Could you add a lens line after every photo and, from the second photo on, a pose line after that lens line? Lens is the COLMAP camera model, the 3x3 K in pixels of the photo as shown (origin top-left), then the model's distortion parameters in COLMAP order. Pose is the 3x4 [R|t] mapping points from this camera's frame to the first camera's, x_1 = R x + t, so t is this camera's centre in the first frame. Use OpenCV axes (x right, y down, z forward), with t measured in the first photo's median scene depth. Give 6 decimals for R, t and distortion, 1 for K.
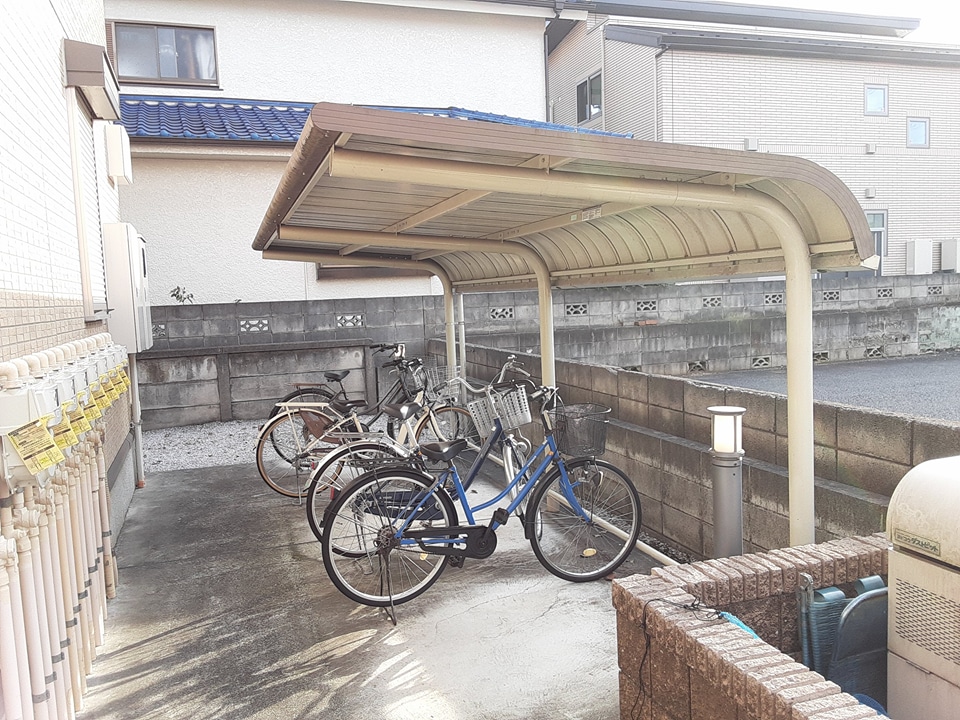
lens RADIAL K [[768.7, 0, 480.0], [0, 768.7, 360.0], [0, 0, 1]] dist [0.129502, -0.204236]
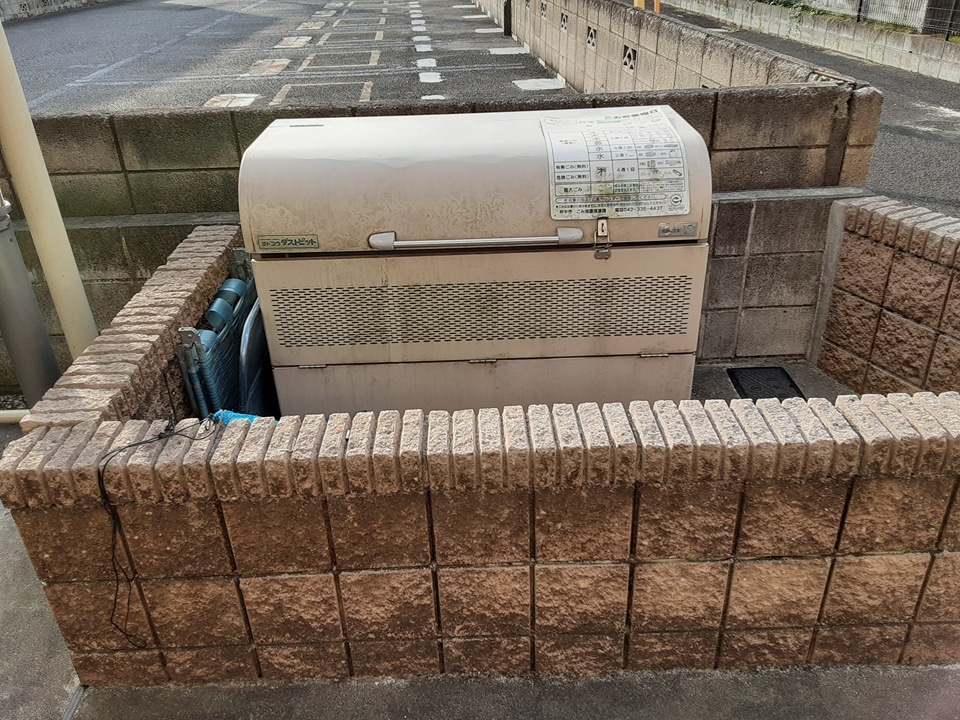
lens RADIAL K [[768.7, 0, 480.0], [0, 768.7, 360.0], [0, 0, 1]] dist [0.129502, -0.204236]
pose [[0.317390, -0.436809, 0.841701, -0.170748], [0.109225, 0.898526, 0.425113, 0.000650], [-0.941984, -0.042992, 0.332894, 0.474223]]
